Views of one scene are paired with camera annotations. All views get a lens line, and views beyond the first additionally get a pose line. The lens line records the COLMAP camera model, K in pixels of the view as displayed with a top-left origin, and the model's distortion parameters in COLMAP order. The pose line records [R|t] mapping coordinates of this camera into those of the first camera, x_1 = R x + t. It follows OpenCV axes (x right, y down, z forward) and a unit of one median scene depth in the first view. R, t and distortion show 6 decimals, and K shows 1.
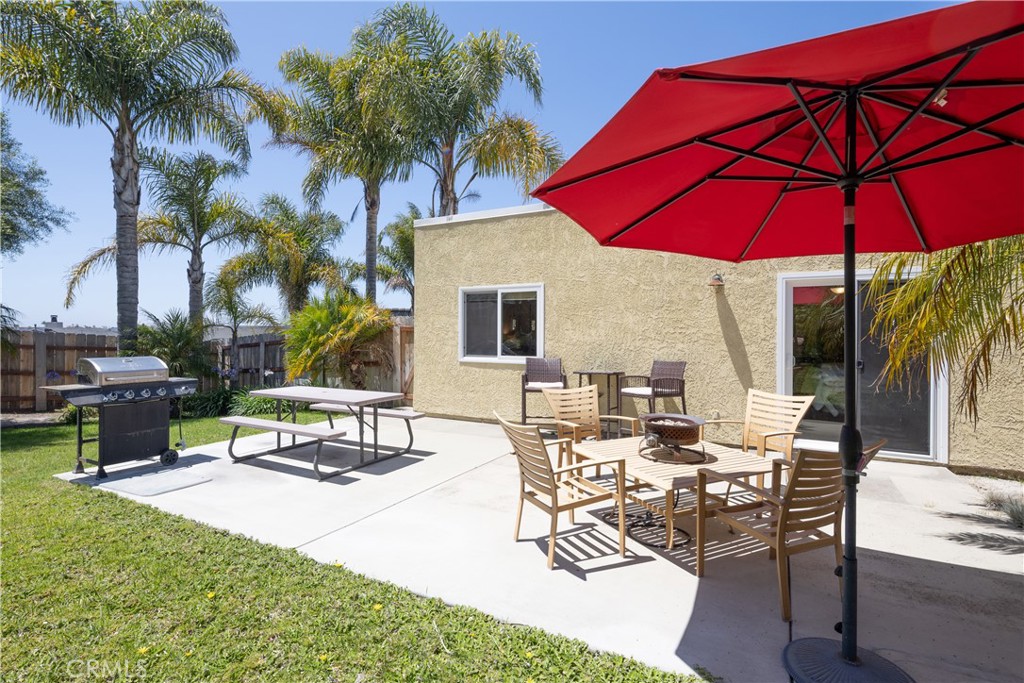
lens RADIAL K [[493.4, 0, 511.6], [0, 493.4, 328.5], [0, 0, 1]] dist [-0.000108, -0.000168]
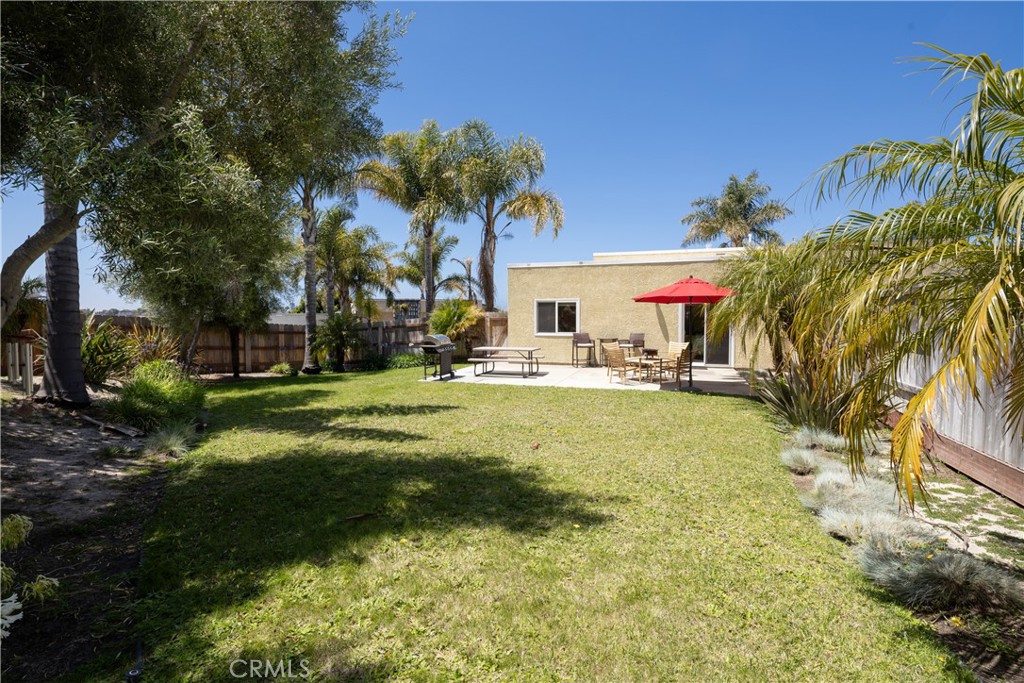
lens RADIAL K [[493.4, 0, 511.6], [0, 493.4, 328.5], [0, 0, 1]] dist [-0.000108, -0.000168]
pose [[0.985830, -0.013038, 0.167241, -0.577039], [0.005413, 0.998928, 0.045972, -0.059675], [-0.167661, -0.044415, 0.984844, -1.064298]]
